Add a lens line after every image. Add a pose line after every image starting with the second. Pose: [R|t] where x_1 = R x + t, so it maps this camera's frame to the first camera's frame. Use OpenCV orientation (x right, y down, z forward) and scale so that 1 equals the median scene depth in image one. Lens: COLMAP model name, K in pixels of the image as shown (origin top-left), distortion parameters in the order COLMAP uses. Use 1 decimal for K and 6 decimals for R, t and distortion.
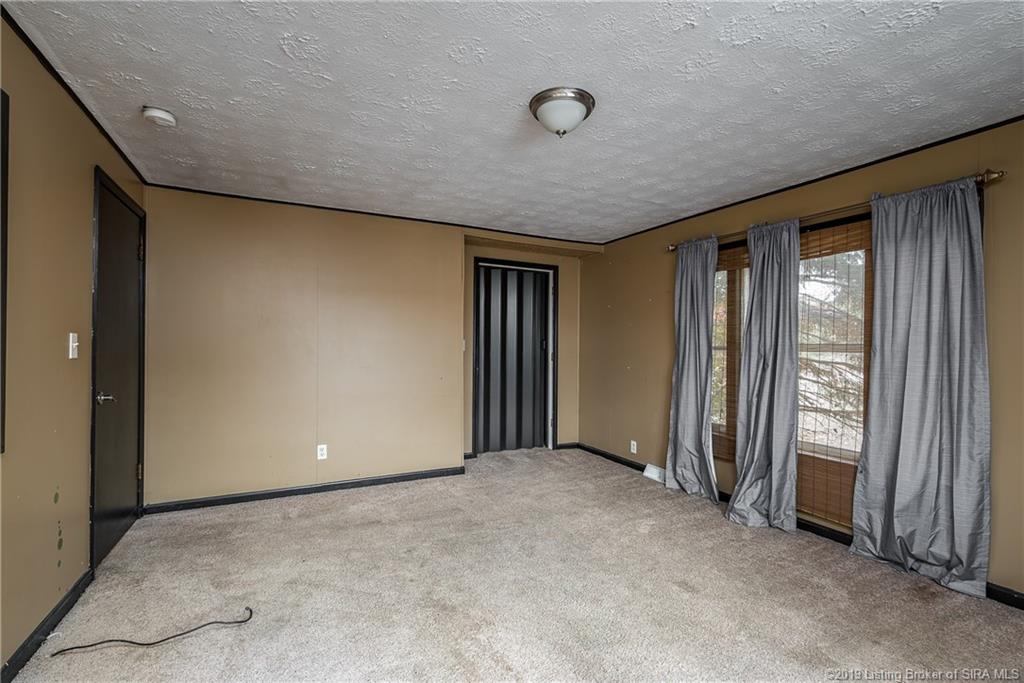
lens RADIAL K [[476.8, 0, 512.0], [0, 476.8, 341.5], [0, 0, 1]] dist [0.000237, 0.000388]
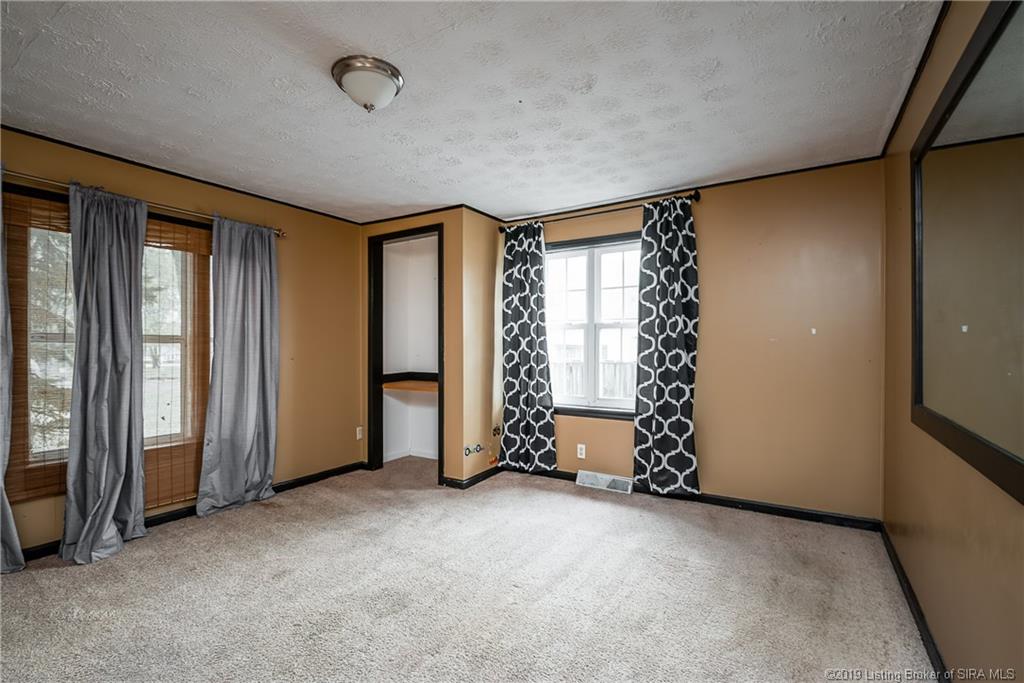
lens RADIAL K [[476.8, 0, 512.0], [0, 476.8, 341.5], [0, 0, 1]] dist [0.000237, 0.000388]
pose [[-0.507440, -0.007240, 0.861657, -0.658291], [-0.008069, 0.999961, 0.003650, 0.010451], [-0.861649, -0.005101, -0.507478, 0.959321]]
